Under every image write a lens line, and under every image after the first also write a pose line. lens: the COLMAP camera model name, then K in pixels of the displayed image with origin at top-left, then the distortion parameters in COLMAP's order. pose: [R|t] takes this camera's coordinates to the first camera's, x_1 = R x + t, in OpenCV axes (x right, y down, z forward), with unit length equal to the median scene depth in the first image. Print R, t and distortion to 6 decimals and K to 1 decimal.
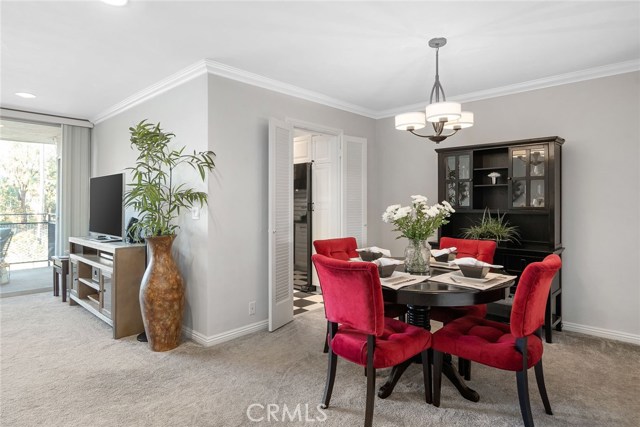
lens RADIAL K [[376.3, 0, 307.6], [0, 376.3, 201.7], [0, 0, 1]] dist [0.003393, 0.001392]
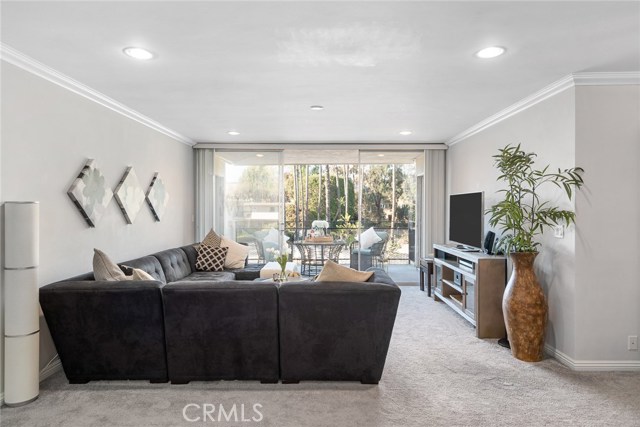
lens RADIAL K [[376.3, 0, 315.2], [0, 376.3, 209.4], [0, 0, 1]] dist [0.003393, 0.001392]
pose [[0.689582, 0.006993, -0.724174, -0.024597], [-0.001452, 0.999965, 0.008274, -0.036132], [0.724206, -0.004655, 0.689568, -0.150278]]
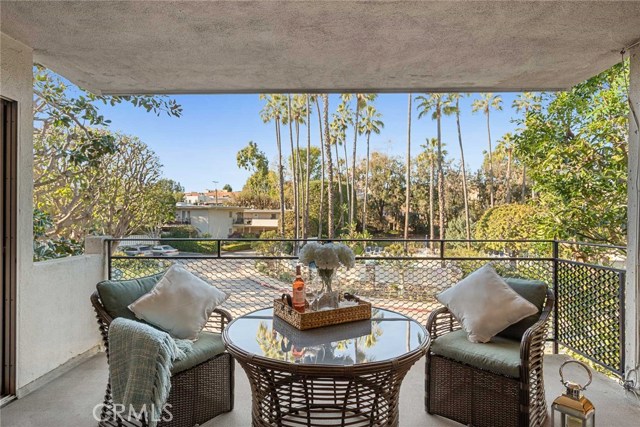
lens RADIAL K [[354.0, 0, 321.6], [0, 354.0, 216.3], [0, 0, 1]] dist [0.001464, 0.004007]
pose [[0.698650, 0.009676, -0.715398, -1.338318], [-0.007365, 0.999953, 0.006332, 0.001960], [0.715426, 0.000844, 0.698688, 1.116293]]
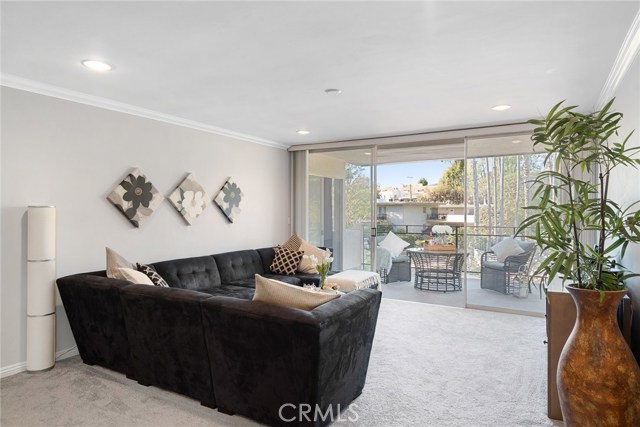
lens RADIAL K [[379.0, 0, 317.5], [0, 379.0, 209.8], [0, 0, 1]] dist [0.003989, -0.002351]
pose [[0.240108, 0.002758, -0.970742, 0.091279], [0.002340, 0.999991, 0.003420, -0.037009], [0.970743, -0.003093, 0.240100, 0.407403]]
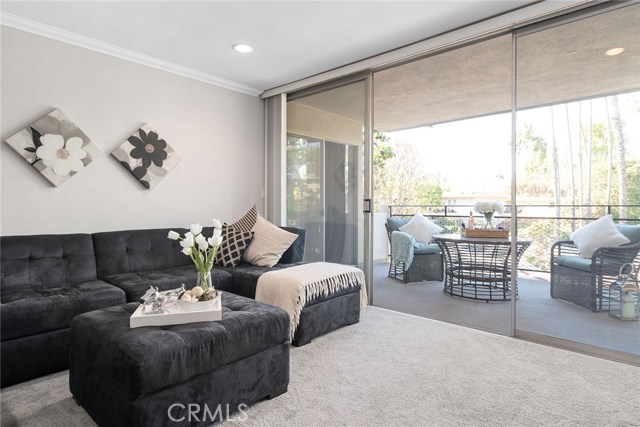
lens RADIAL K [[354.0, 0, 321.9], [0, 354.0, 204.0], [0, 0, 1]] dist [0.001464, 0.004007]
pose [[0.049323, 0.000594, -0.998783, -0.493087], [0.002252, 0.999997, 0.000706, 0.068343], [0.998780, -0.002284, 0.049321, 0.899601]]
